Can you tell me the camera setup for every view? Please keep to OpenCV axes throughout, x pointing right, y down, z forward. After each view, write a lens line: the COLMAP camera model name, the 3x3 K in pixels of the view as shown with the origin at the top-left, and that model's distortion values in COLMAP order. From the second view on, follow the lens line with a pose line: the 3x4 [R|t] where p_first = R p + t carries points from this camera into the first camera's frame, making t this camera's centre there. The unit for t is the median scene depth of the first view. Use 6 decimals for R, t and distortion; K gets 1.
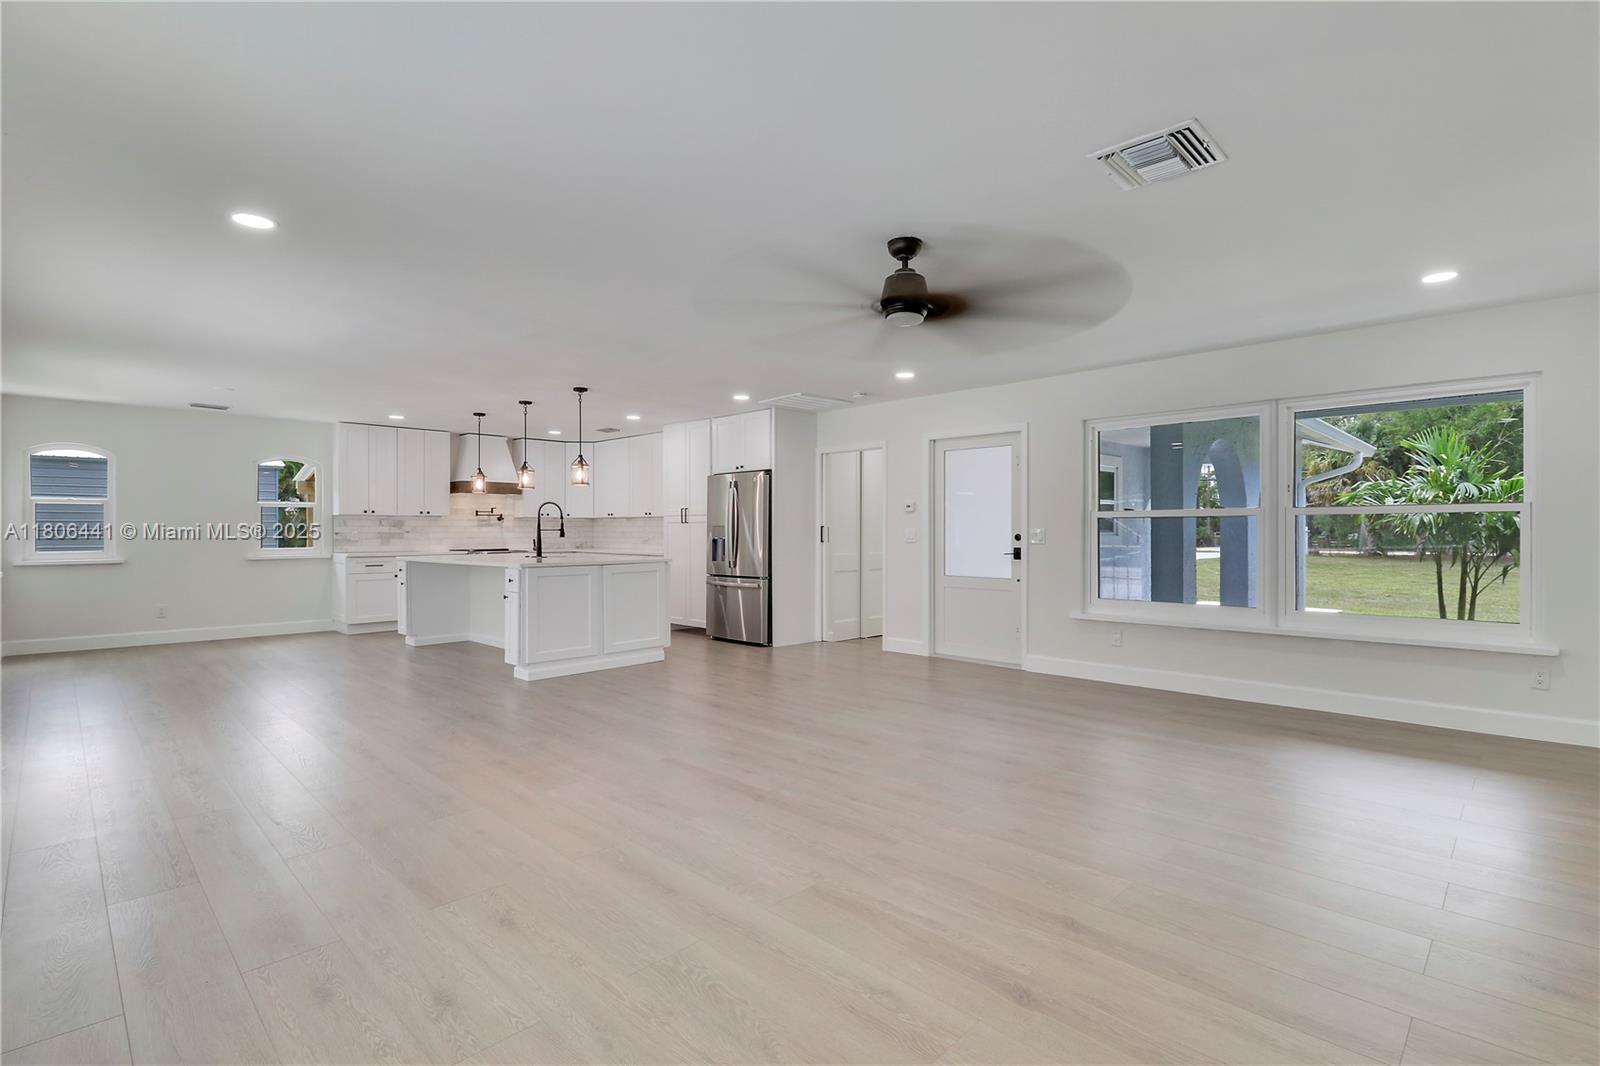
lens RADIAL K [[753.7, 0, 815.4], [0, 753.7, 541.2], [0, 0, 1]] dist [0.004186, -0.012771]
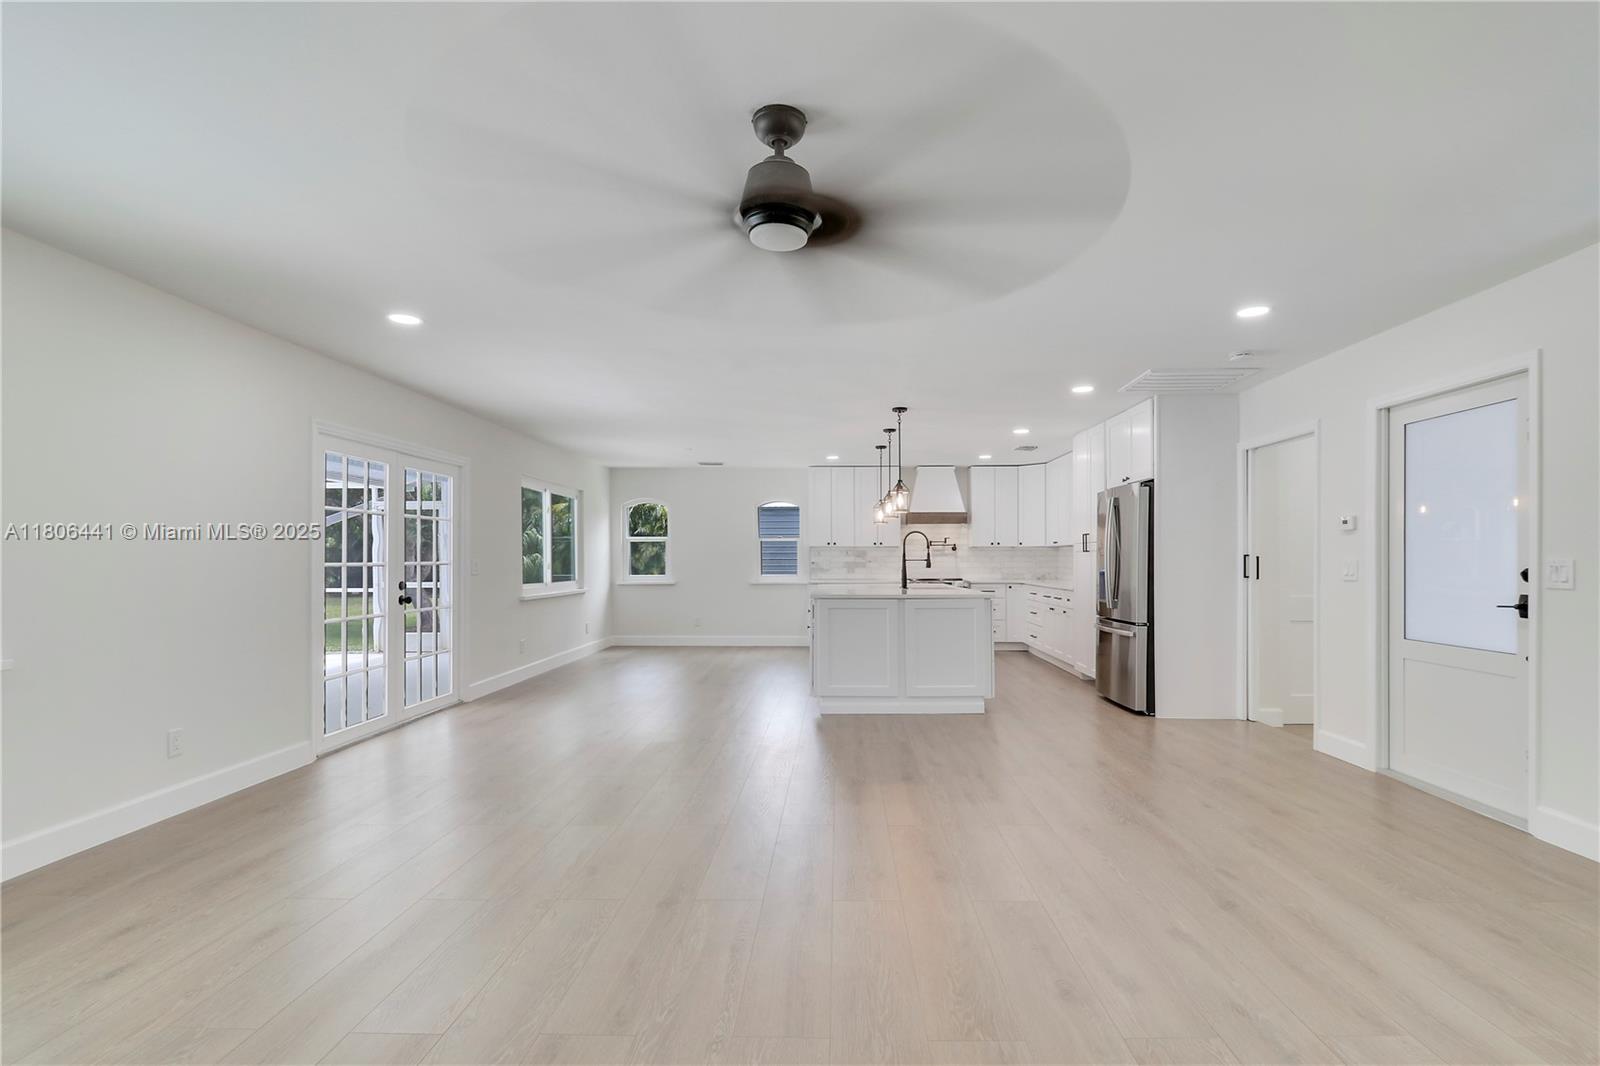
lens RADIAL K [[762.3, 0, 826.8], [0, 762.3, 552.5], [0, 0, 1]] dist [0.001835, -0.000727]
pose [[0.687081, -0.006872, -0.726549, 0.256083], [-0.009985, 0.999772, -0.018899, -0.004722], [0.726512, 0.020240, 0.686855, 0.236920]]
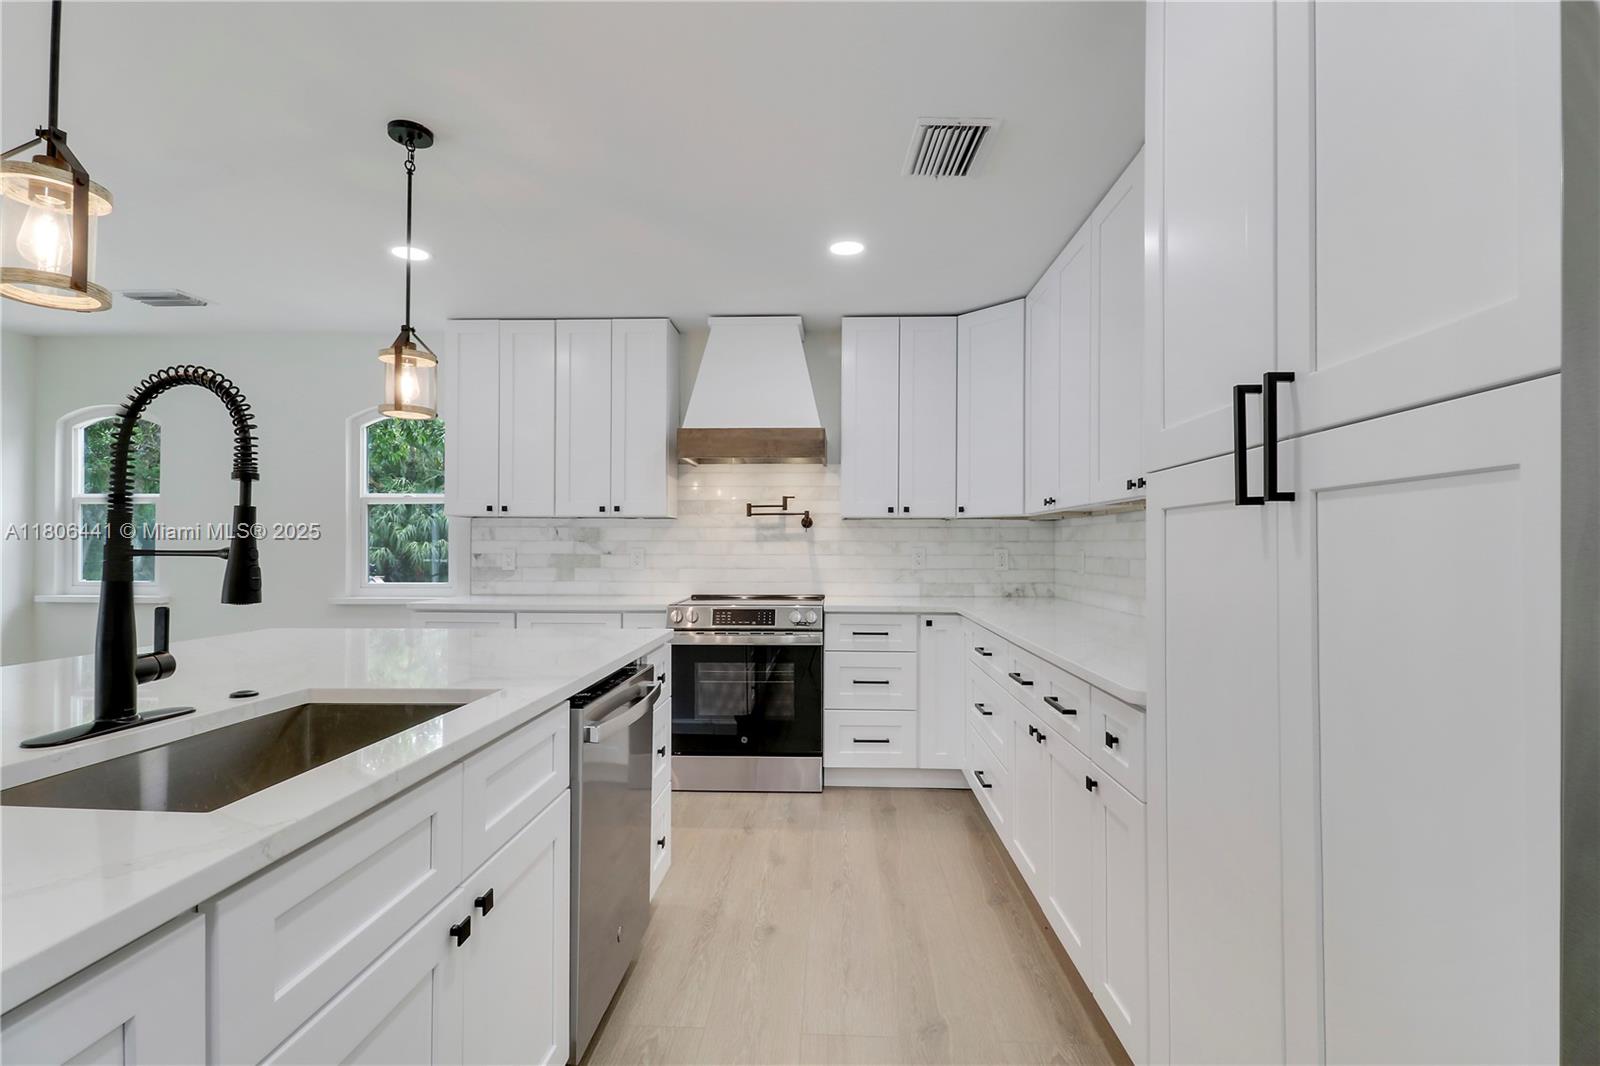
lens RADIAL K [[741.3, 0, 811.2], [0, 741.3, 536.8], [0, 0, 1]] dist [0.000562, 0.000033]
pose [[0.676917, -0.008198, -0.736014, -0.146369], [-0.015183, 0.999570, -0.025098, -0.015104], [0.735903, 0.028164, 0.676501, 0.930783]]
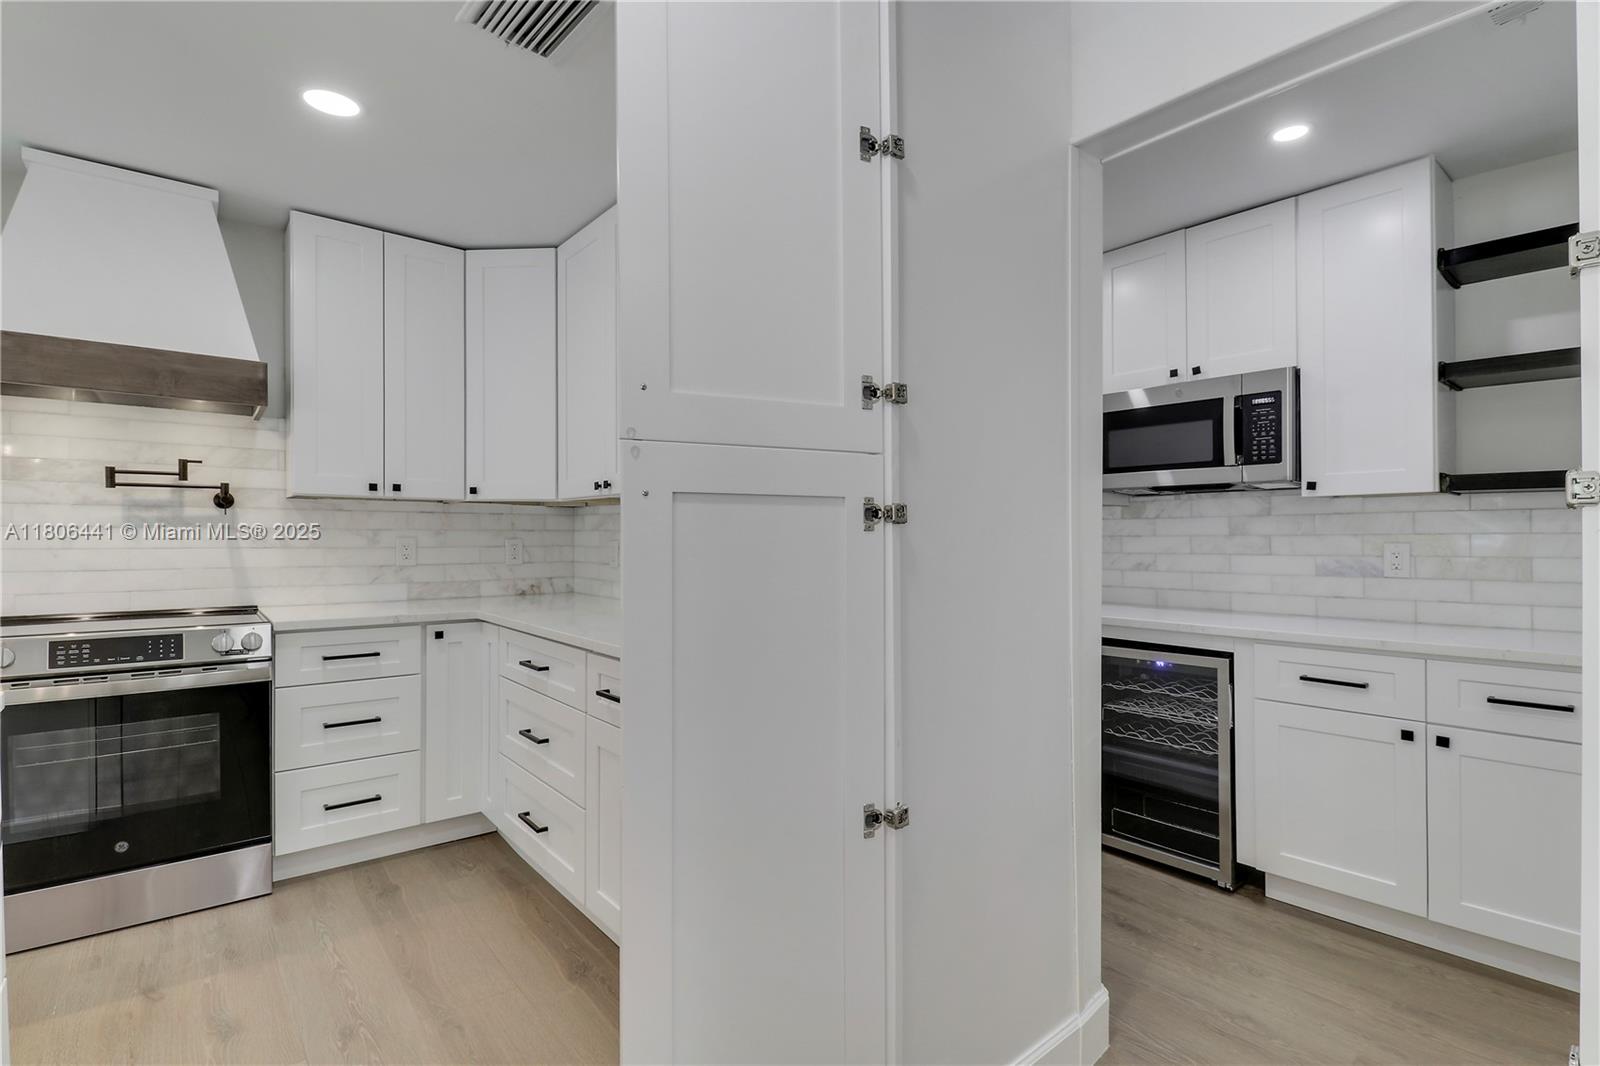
lens RADIAL K [[753.7, 0, 815.4], [0, 753.7, 541.2], [0, 0, 1]] dist [0.004186, -0.012771]
pose [[0.995250, 0.005302, -0.097206, -0.217526], [-0.006502, 0.999907, -0.012030, -0.016198], [0.097133, 0.012605, 0.995192, 0.952111]]
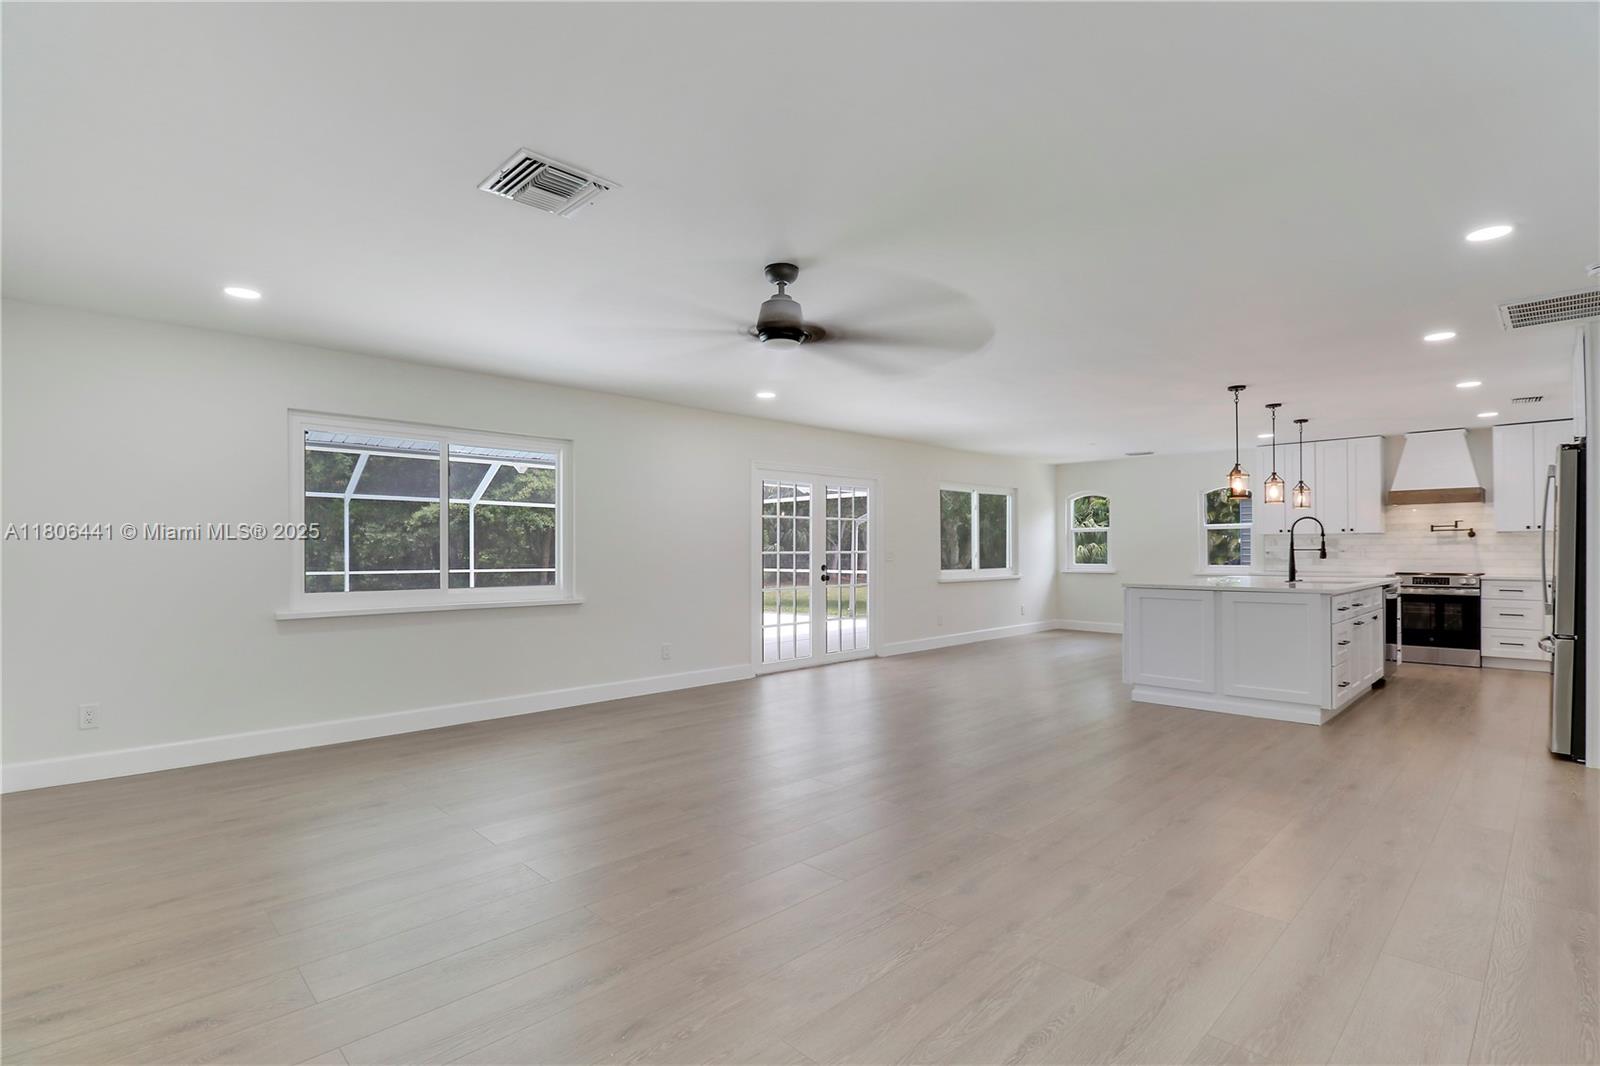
lens RADIAL K [[753.7, 0, 815.4], [0, 753.7, 541.2], [0, 0, 1]] dist [0.004186, -0.012771]
pose [[-0.013820, -0.010521, -0.999849, 0.463456], [-0.012751, 0.999865, -0.010345, -0.008066], [0.999823, 0.012606, -0.013952, 0.434563]]
